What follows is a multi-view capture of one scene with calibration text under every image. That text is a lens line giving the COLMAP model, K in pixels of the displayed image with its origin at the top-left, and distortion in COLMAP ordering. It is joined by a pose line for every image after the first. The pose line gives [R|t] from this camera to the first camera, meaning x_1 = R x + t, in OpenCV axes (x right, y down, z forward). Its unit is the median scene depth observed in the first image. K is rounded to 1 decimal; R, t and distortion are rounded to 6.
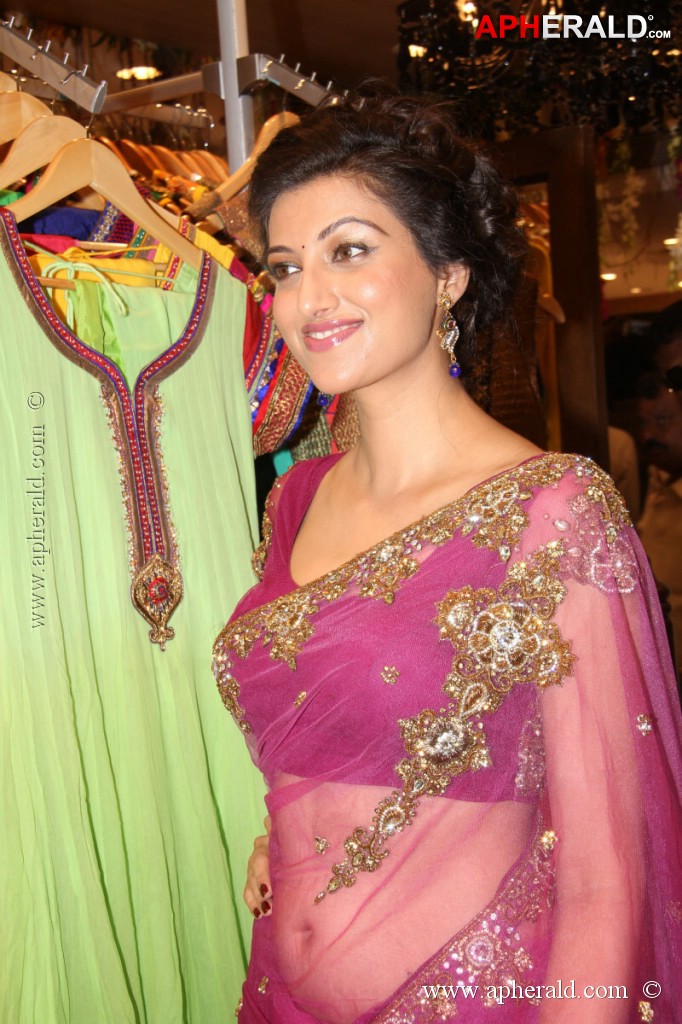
lens RADIAL K [[1841.7, 0, 330.9], [0, 1841.7, 510.7], [0, 0, 1]] dist [0.275212, 0.108746]
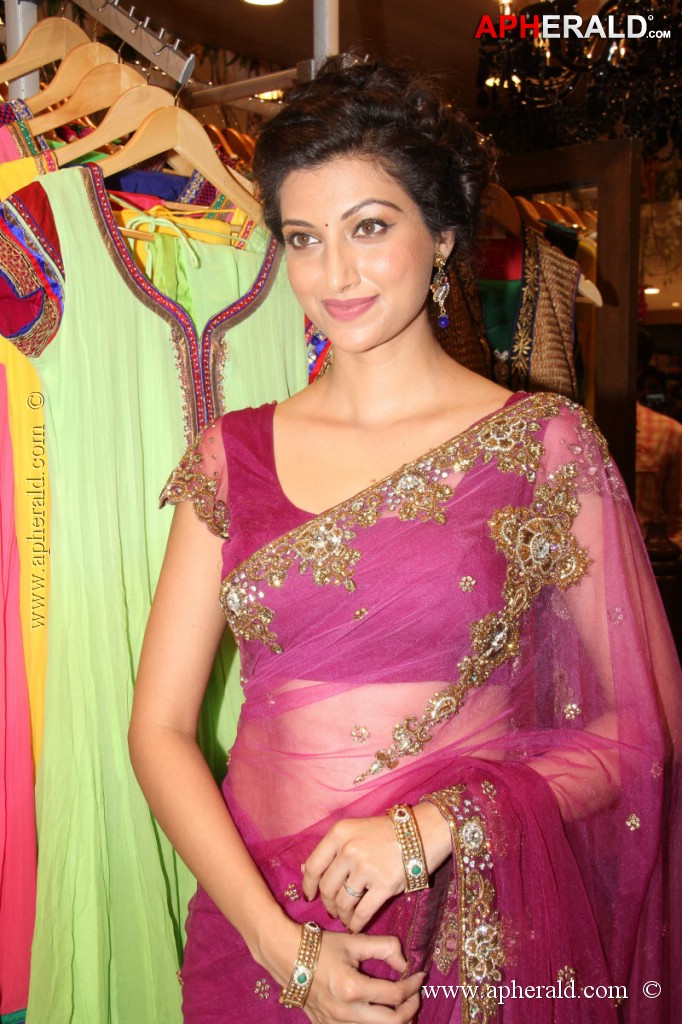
lens RADIAL K [[1491.6, 0, 336.8], [0, 1491.6, 521.8], [0, 0, 1]] dist [0.081064, 0.489066]
pose [[0.996535, 0.065958, -0.050680, 0.026120], [-0.064223, 0.997317, 0.035132, 0.008982], [0.052861, -0.031755, 0.998097, 0.100306]]
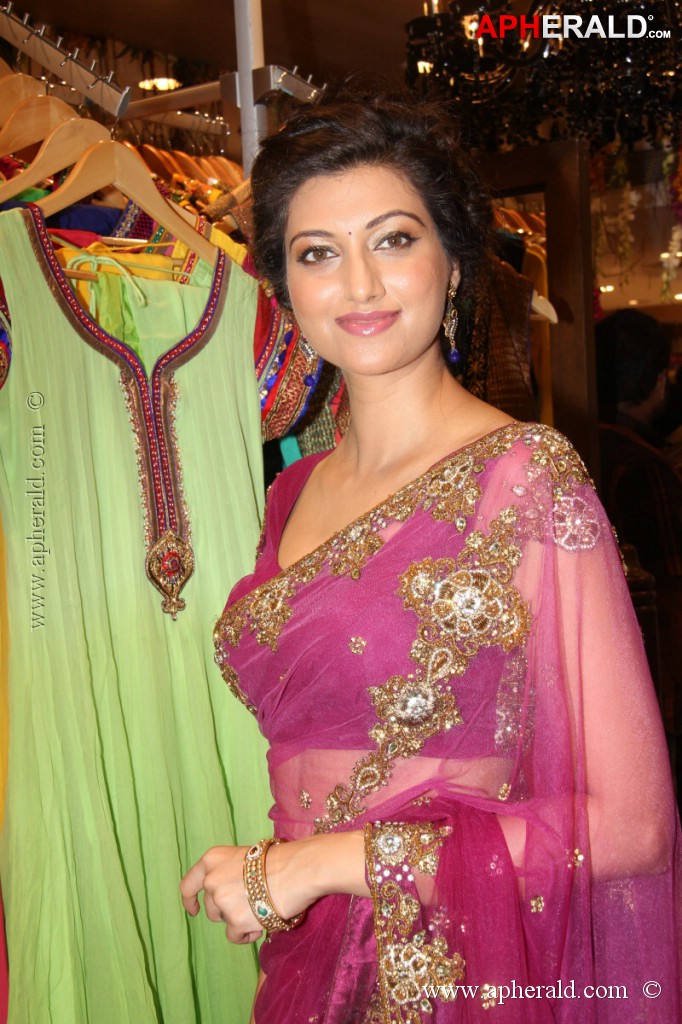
lens RADIAL K [[1779.0, 0, 344.0], [0, 1779.0, 516.6], [0, 0, 1]] dist [0.244315, 0.097502]
pose [[0.999858, 0.016530, 0.003347, 0.002728], [-0.016540, 0.999860, 0.002704, 0.010843], [-0.003302, -0.002759, 0.999991, -0.032559]]
